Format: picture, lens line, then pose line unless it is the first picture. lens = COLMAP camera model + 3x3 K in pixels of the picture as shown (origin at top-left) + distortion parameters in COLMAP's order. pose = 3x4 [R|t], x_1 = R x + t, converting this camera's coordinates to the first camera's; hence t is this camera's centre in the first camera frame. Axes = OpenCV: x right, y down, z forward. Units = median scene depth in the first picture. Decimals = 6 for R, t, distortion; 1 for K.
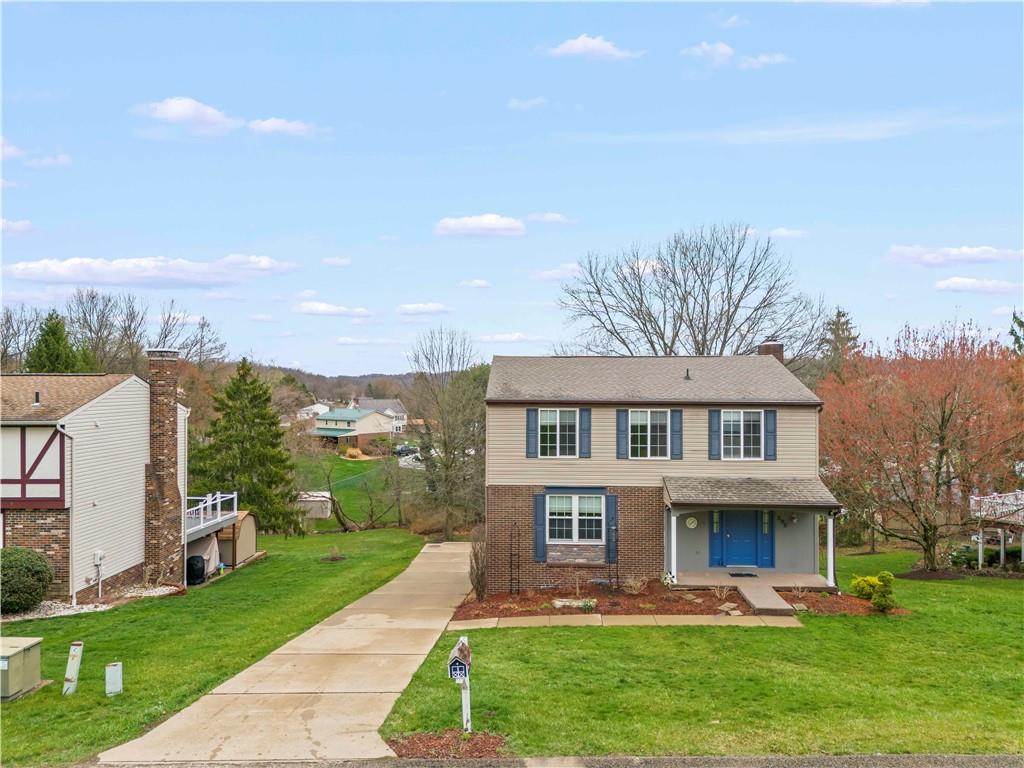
lens RADIAL K [[748.1, 0, 510.9], [0, 748.1, 380.9], [0, 0, 1]] dist [0.095297, -0.100596]
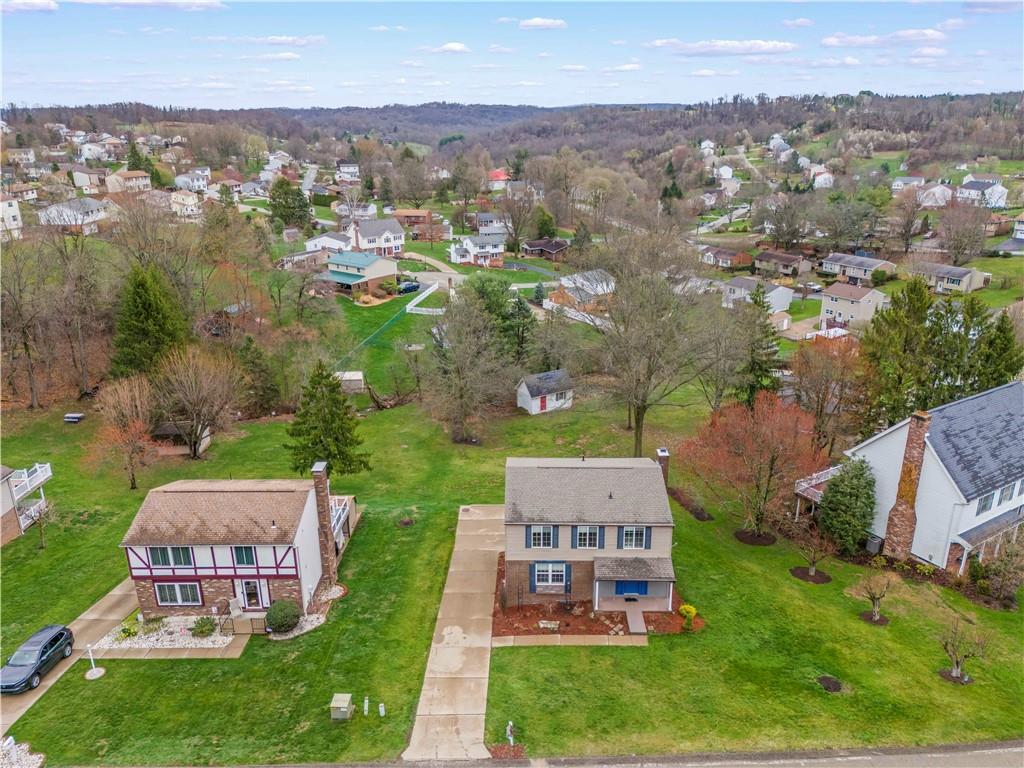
lens RADIAL K [[748.1, 0, 510.9], [0, 748.1, 380.9], [0, 0, 1]] dist [0.095297, -0.100596]
pose [[0.999777, -0.016952, 0.012582, -0.035609], [0.011827, 0.943445, 0.331318, -0.971586], [-0.017486, -0.331095, 0.943435, -0.721591]]
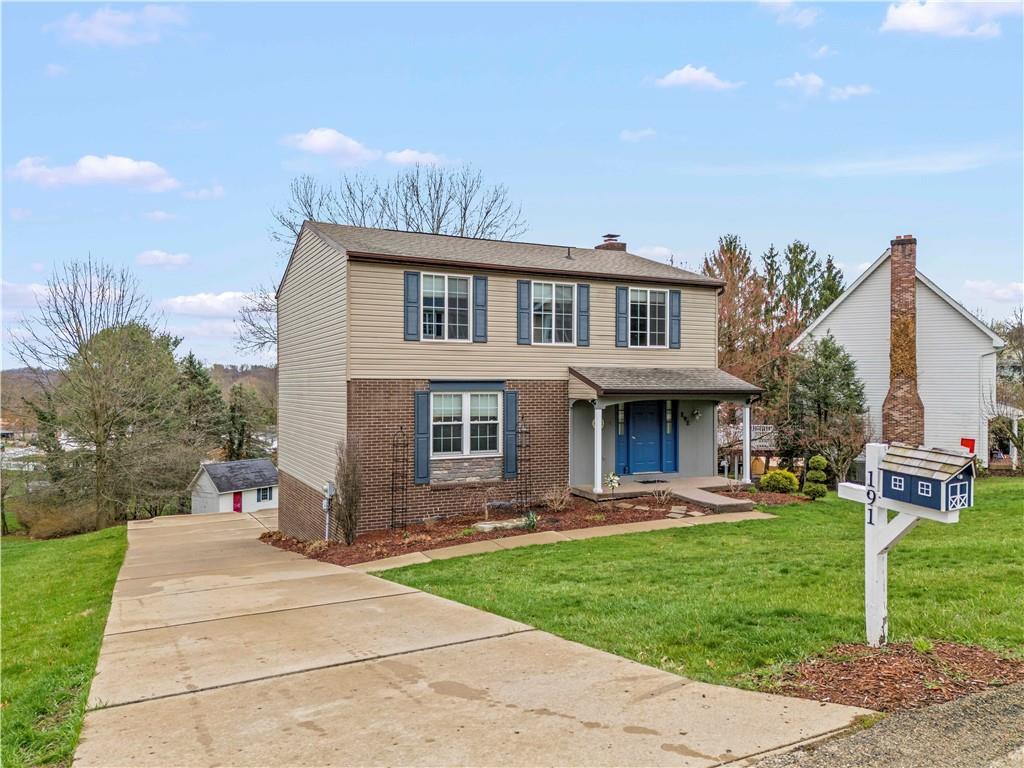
lens RADIAL K [[748.1, 0, 510.9], [0, 748.1, 380.9], [0, 0, 1]] dist [0.095297, -0.100596]
pose [[0.884154, 0.001572, 0.467193, -0.224364], [-0.002328, 0.999997, 0.001042, 0.140682], [-0.467190, -0.002009, 0.884154, 0.324003]]
